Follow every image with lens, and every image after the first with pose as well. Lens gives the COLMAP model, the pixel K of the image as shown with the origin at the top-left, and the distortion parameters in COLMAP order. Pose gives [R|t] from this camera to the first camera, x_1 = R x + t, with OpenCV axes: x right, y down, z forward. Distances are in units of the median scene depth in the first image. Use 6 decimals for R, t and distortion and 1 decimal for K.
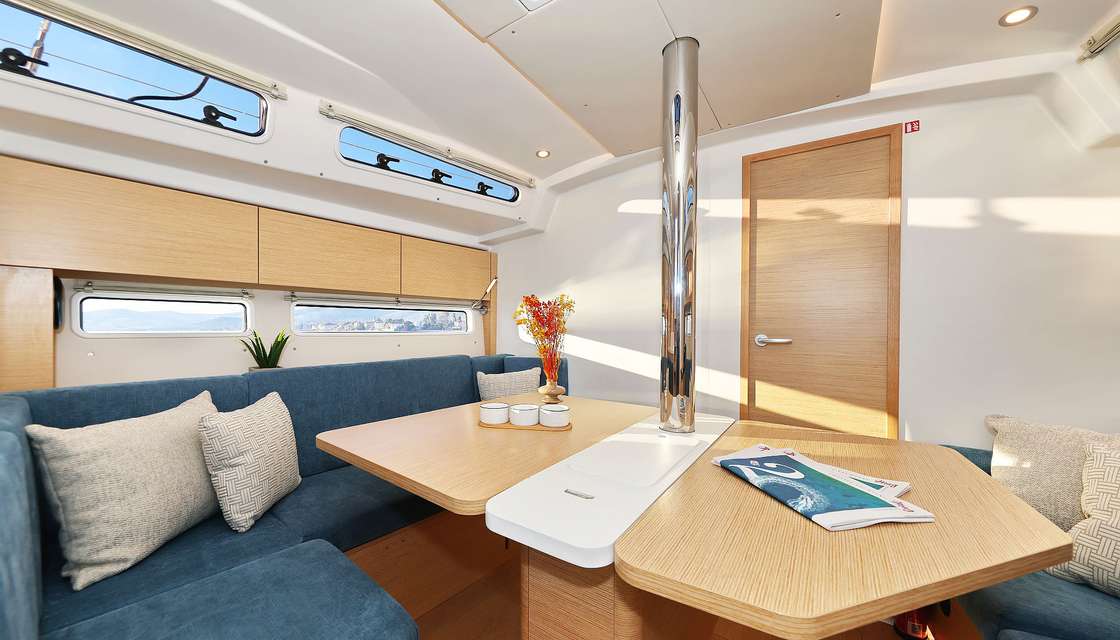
lens RADIAL K [[407.8, 0, 480.2], [0, 407.8, 320.5], [0, 0, 1]] dist [0.000816, 0.000001]
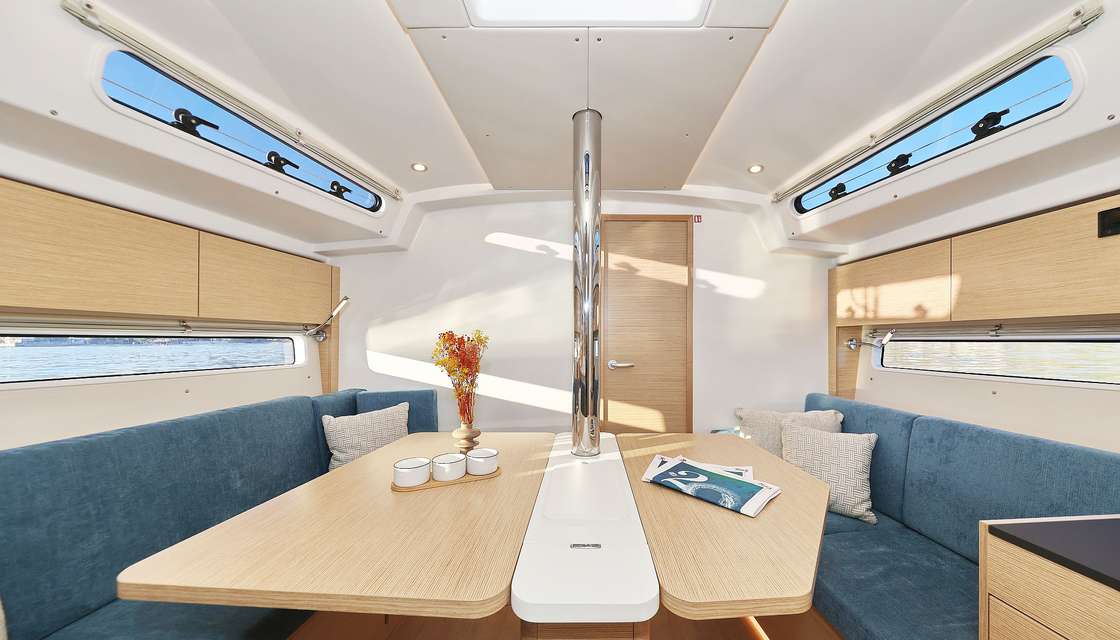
lens RADIAL K [[409.6, 0, 576.1], [0, 409.6, 332.1], [0, 0, 1]] dist [0.008697, -0.004311]
pose [[0.780744, 0.001298, 0.624850, -0.179353], [0.005170, 0.999950, -0.008537, -0.041500], [-0.624830, 0.009896, 0.780698, 0.093336]]
